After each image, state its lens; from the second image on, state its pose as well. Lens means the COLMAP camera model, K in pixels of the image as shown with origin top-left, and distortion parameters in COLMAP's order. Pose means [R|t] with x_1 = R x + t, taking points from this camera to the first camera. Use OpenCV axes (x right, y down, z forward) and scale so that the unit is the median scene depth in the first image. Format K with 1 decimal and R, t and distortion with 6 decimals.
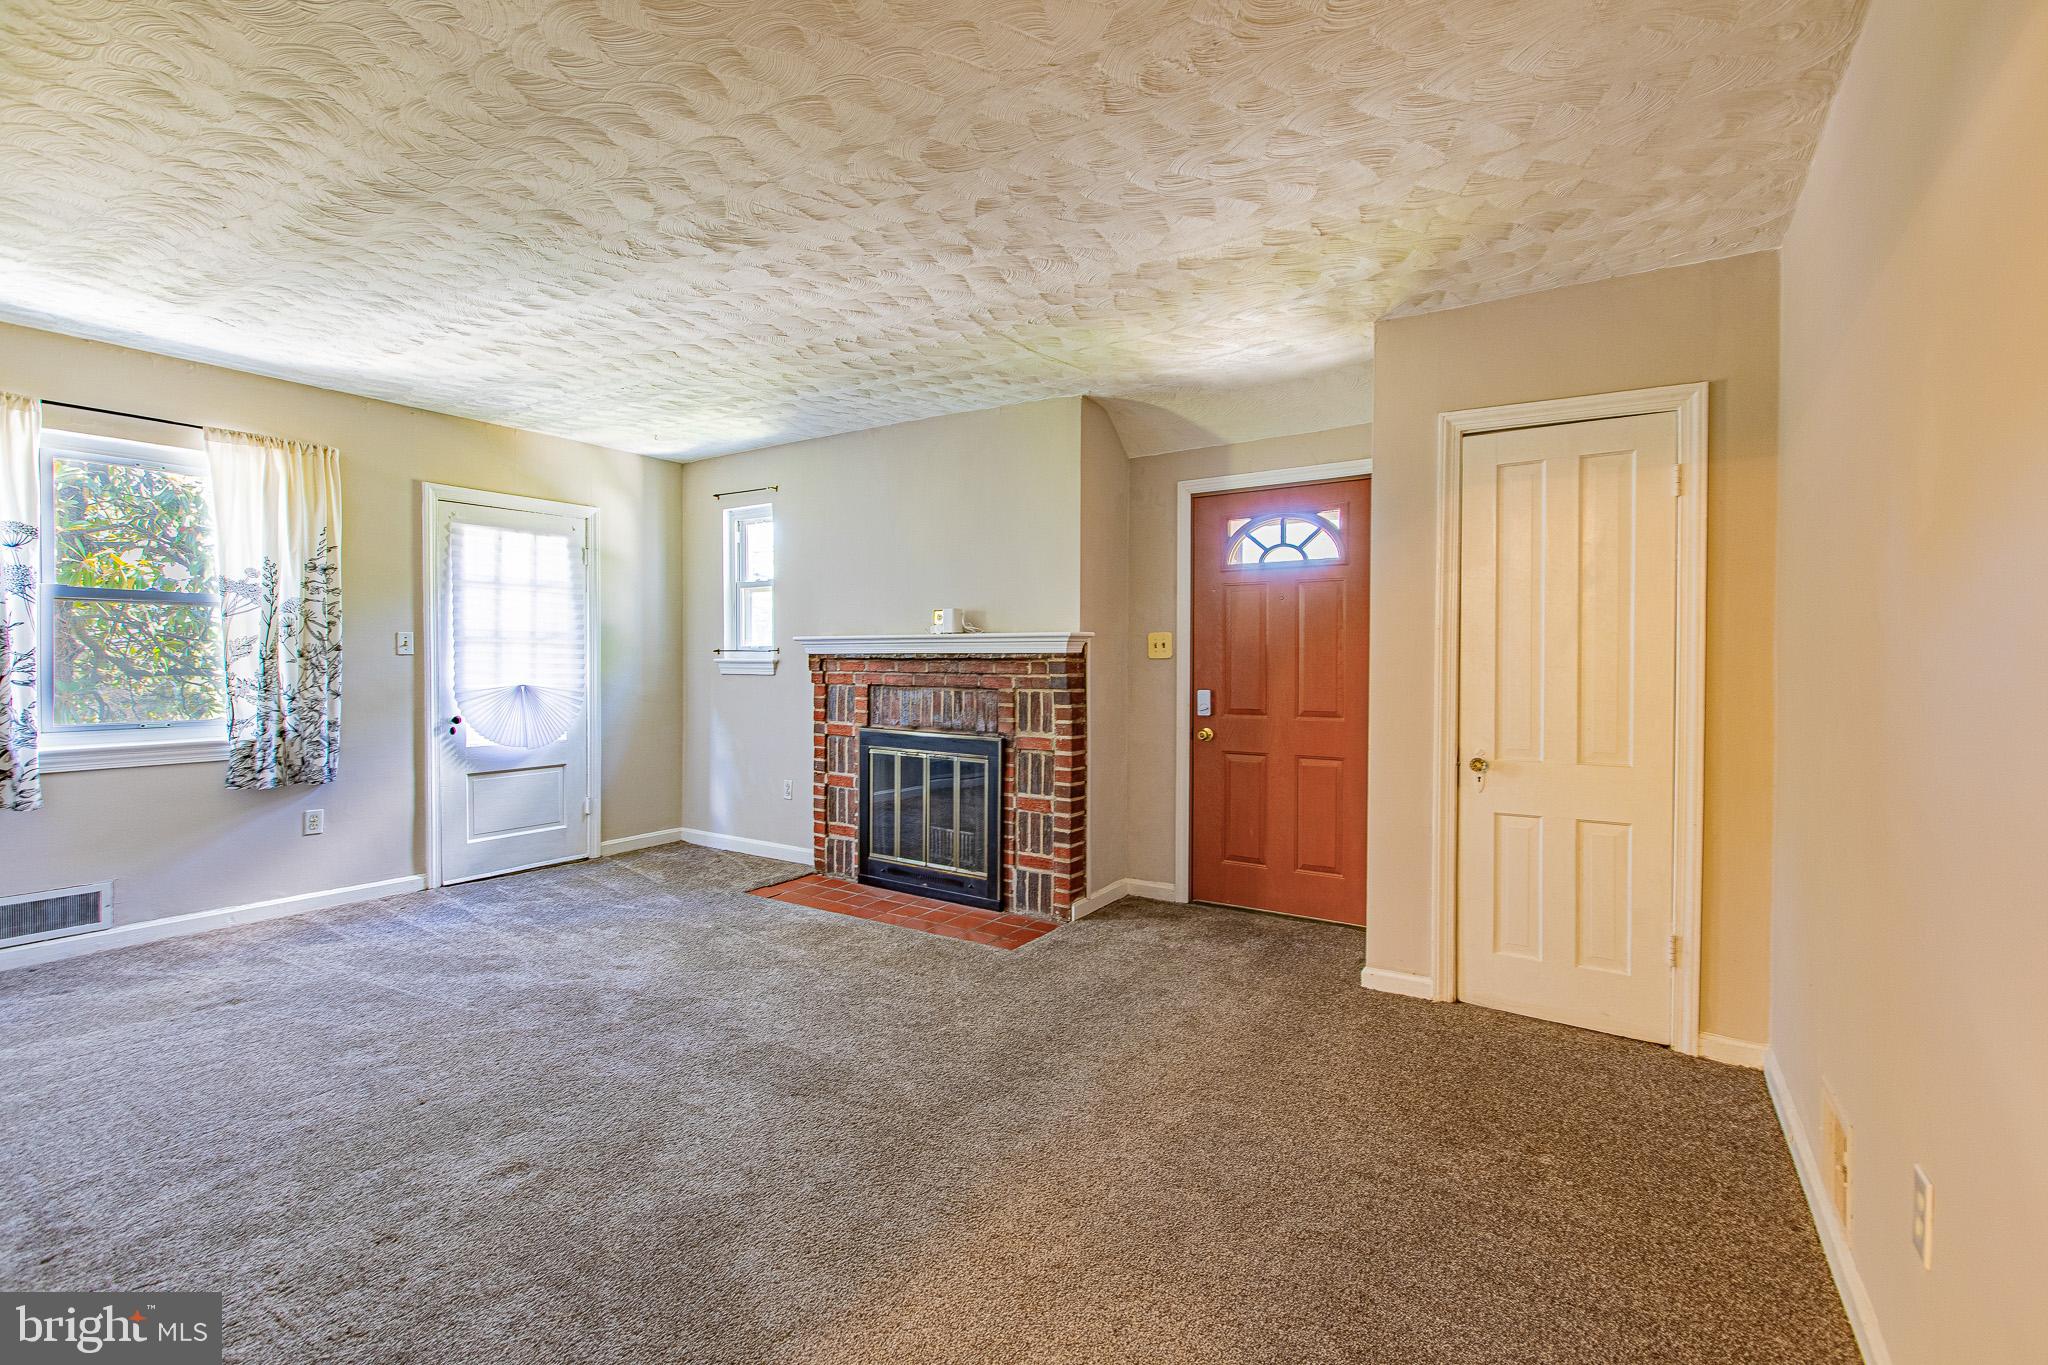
lens RADIAL K [[913.4, 0, 1018.6], [0, 913.4, 674.2], [0, 0, 1]] dist [0.001445, -0.000416]
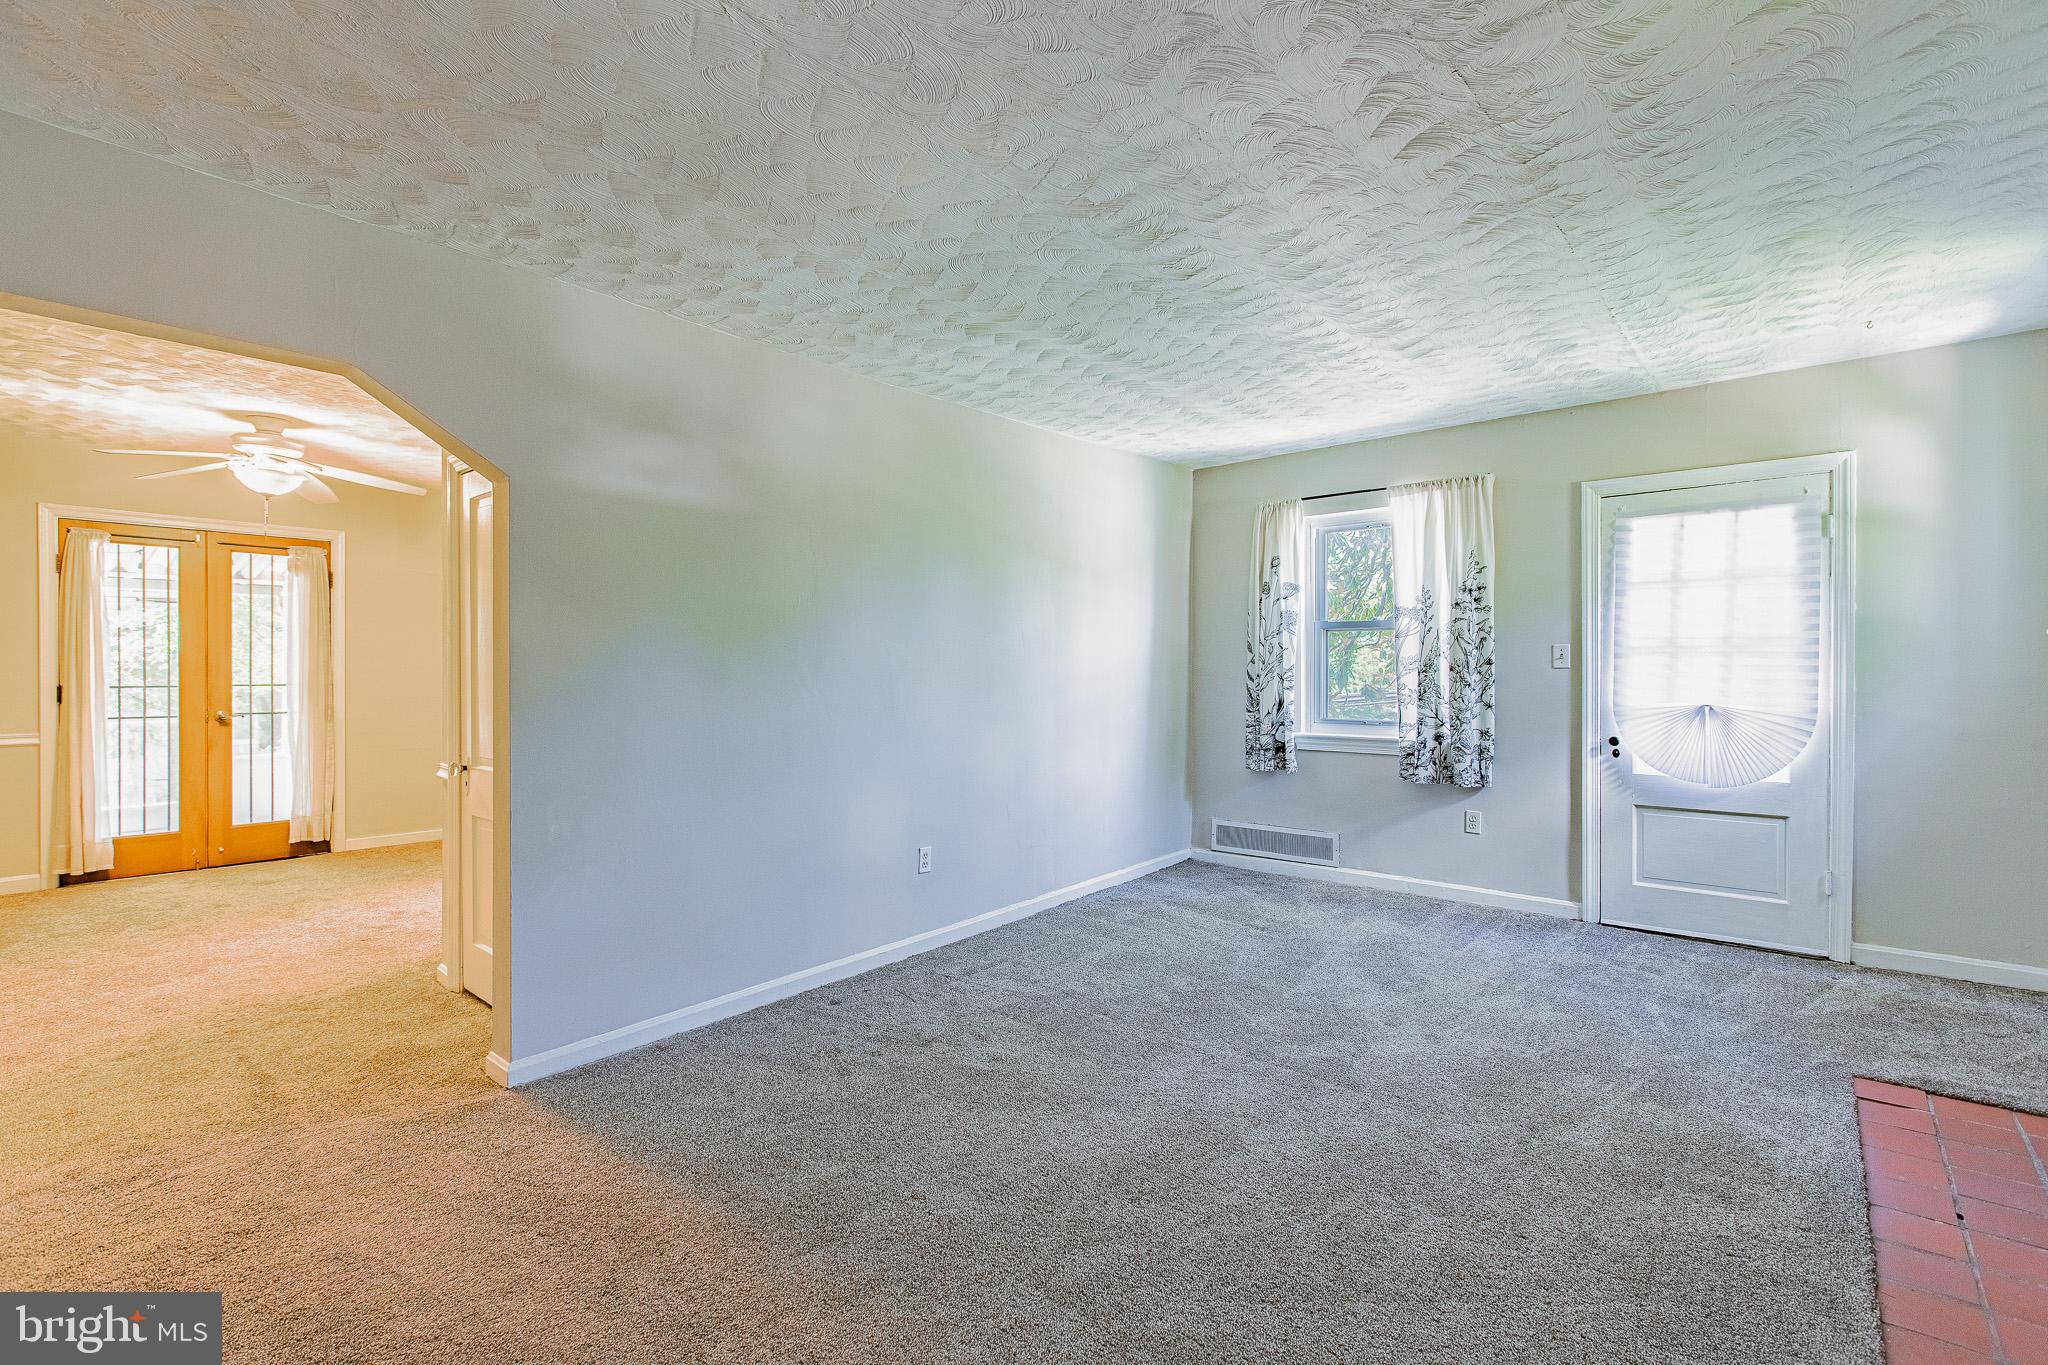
lens RADIAL K [[913.4, 0, 1018.6], [0, 913.4, 674.2], [0, 0, 1]] dist [0.001445, -0.000416]
pose [[-0.129803, 0.003403, -0.991534, 0.377153], [-0.014448, 0.999881, 0.005323, -0.012446], [0.991435, 0.015016, -0.129738, 0.598072]]
